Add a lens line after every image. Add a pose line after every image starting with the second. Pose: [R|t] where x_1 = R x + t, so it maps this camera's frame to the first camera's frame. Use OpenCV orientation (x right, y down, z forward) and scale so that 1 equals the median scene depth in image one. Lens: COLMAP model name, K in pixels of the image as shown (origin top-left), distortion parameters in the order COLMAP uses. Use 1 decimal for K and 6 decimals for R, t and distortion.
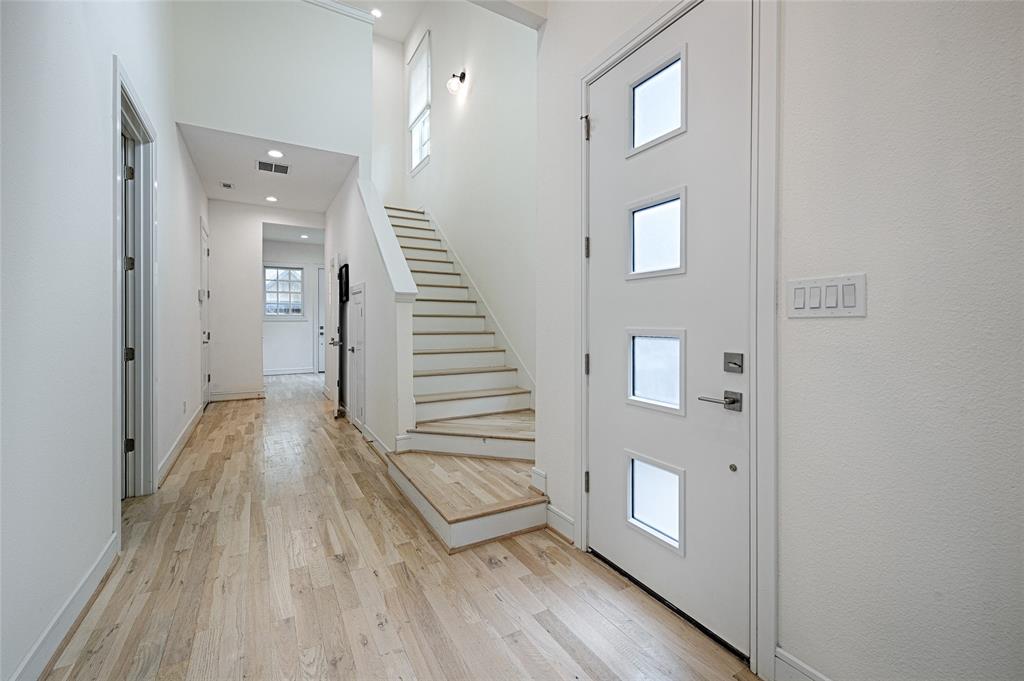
lens RADIAL K [[436.2, 0, 508.4], [0, 436.2, 327.5], [0, 0, 1]] dist [0.002268, 0.000024]
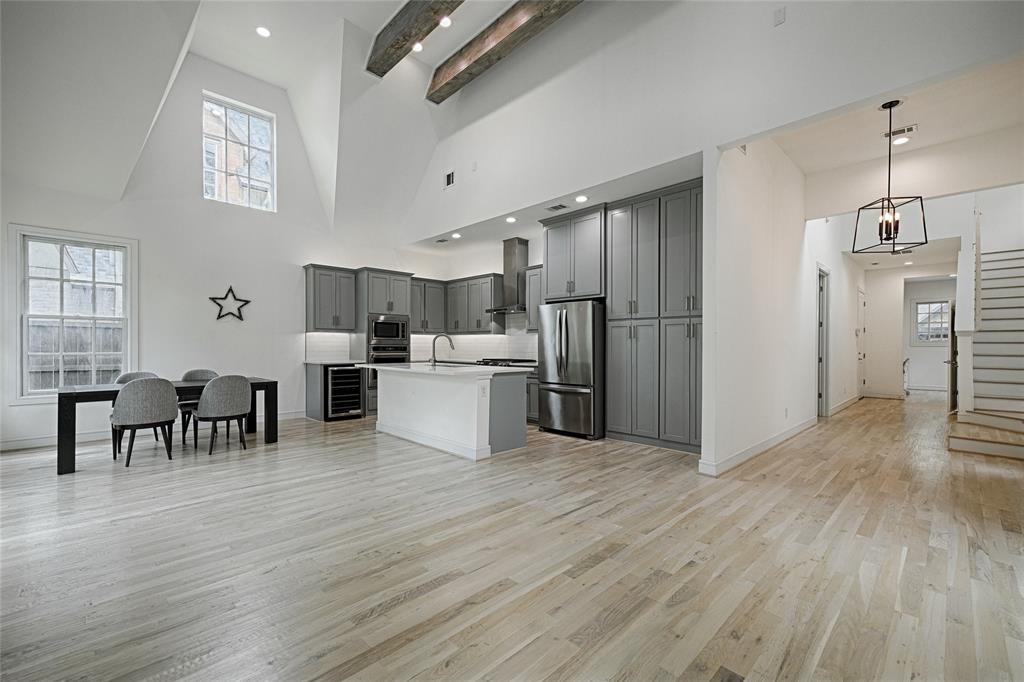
lens RADIAL K [[423.4, 0, 524.1], [0, 423.4, 347.2], [0, 0, 1]] dist [0.003242, 0.000150]
pose [[0.244079, 0.005350, -0.969741, 0.599326], [-0.006341, 0.999972, 0.003921, -0.008762], [0.969735, 0.005192, 0.244106, -0.691405]]
